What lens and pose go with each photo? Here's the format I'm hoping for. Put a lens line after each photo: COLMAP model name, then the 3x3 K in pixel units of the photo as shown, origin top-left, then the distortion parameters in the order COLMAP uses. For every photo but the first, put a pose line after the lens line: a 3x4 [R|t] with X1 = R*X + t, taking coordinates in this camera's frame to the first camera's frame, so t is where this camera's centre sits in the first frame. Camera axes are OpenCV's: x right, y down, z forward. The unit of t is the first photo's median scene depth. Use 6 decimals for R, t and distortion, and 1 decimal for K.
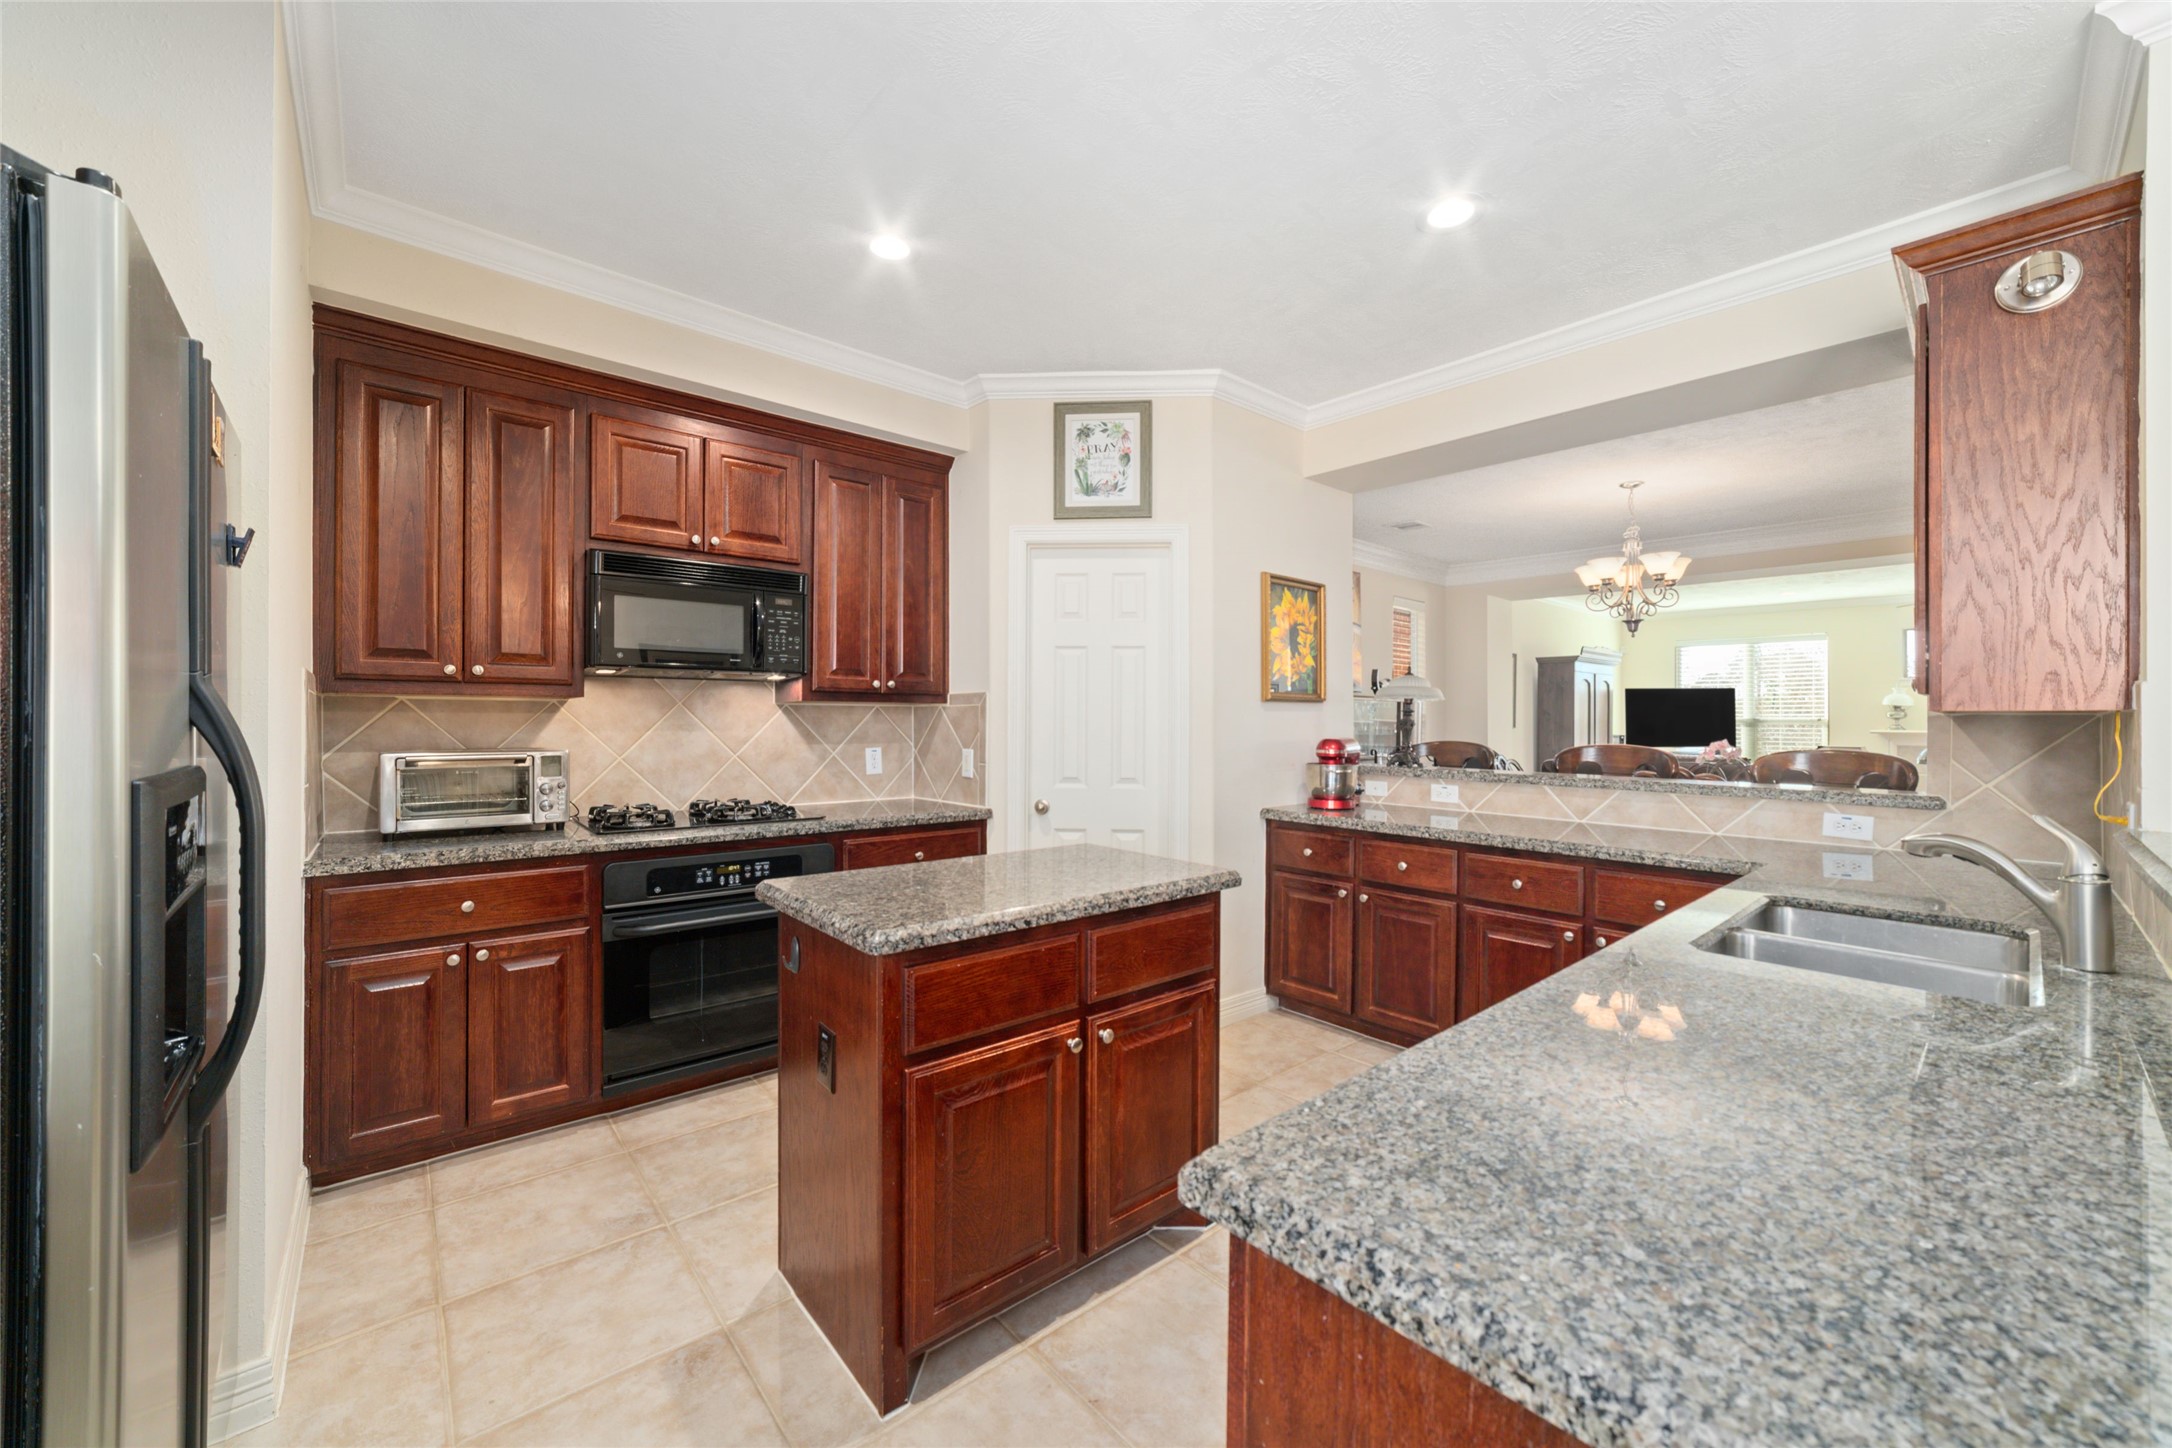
lens RADIAL K [[829.1, 0, 1091.4], [0, 829.1, 722.7], [0, 0, 1]] dist [-0.012195, 0.000225]
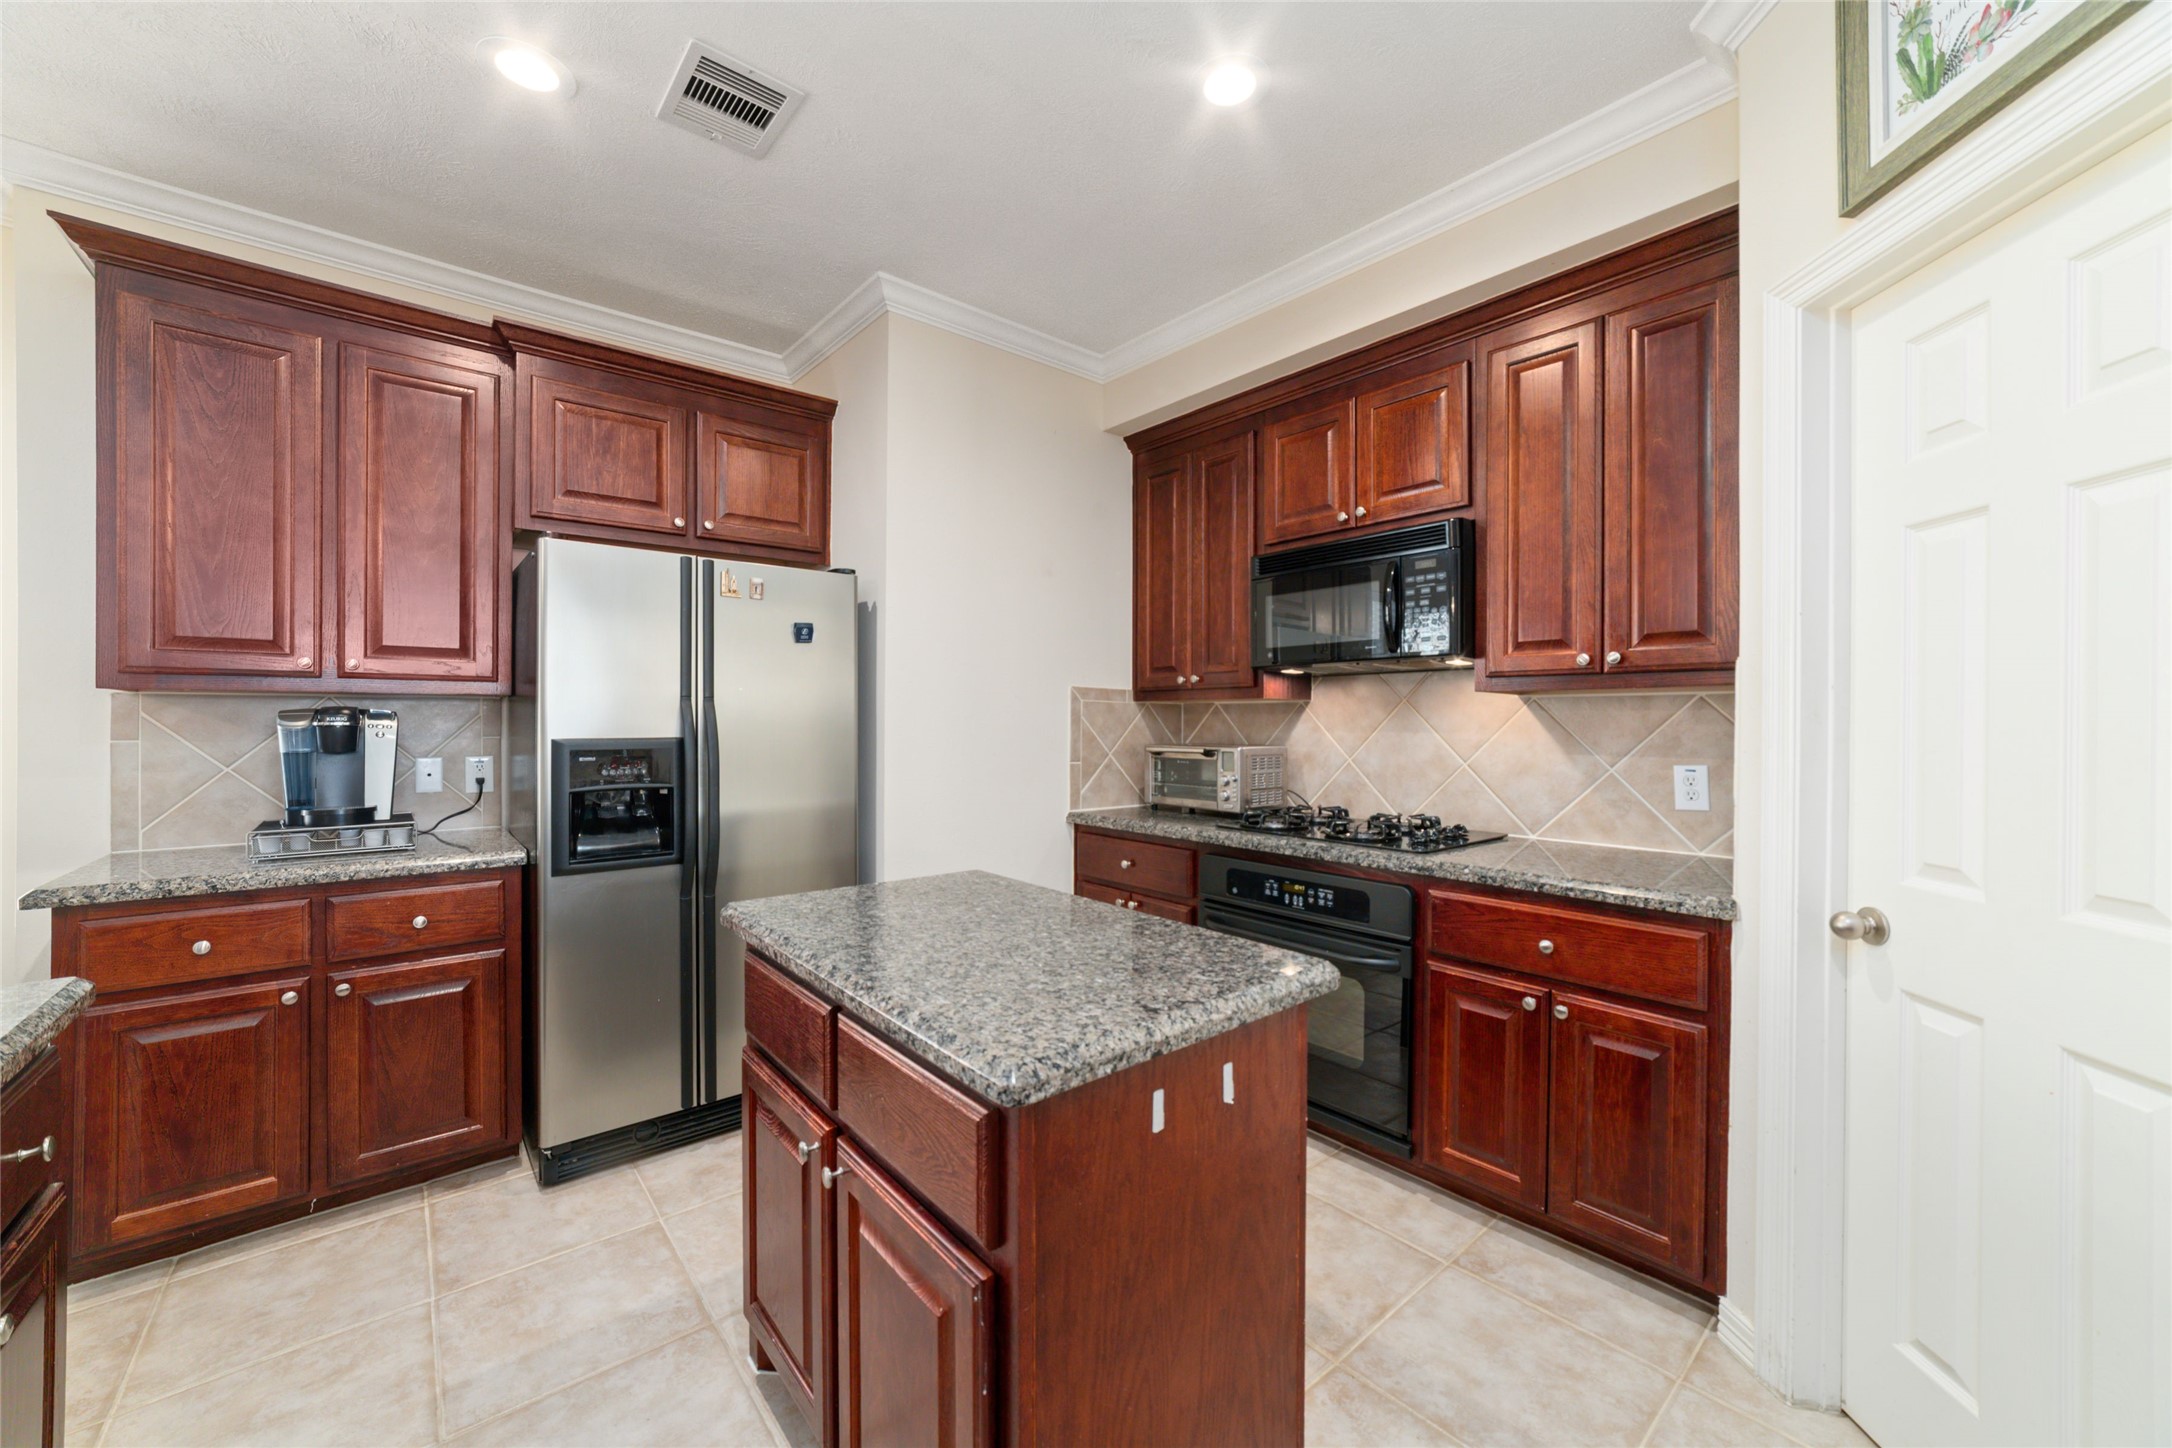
lens RADIAL K [[829.1, 0, 1091.4], [0, 829.1, 722.7], [0, 0, 1]] dist [-0.012195, 0.000225]
pose [[-0.015456, -0.002844, -0.999877, 0.392870], [-0.005137, 0.999983, -0.002765, 0.004366], [0.999867, 0.005093, -0.015470, 0.703138]]
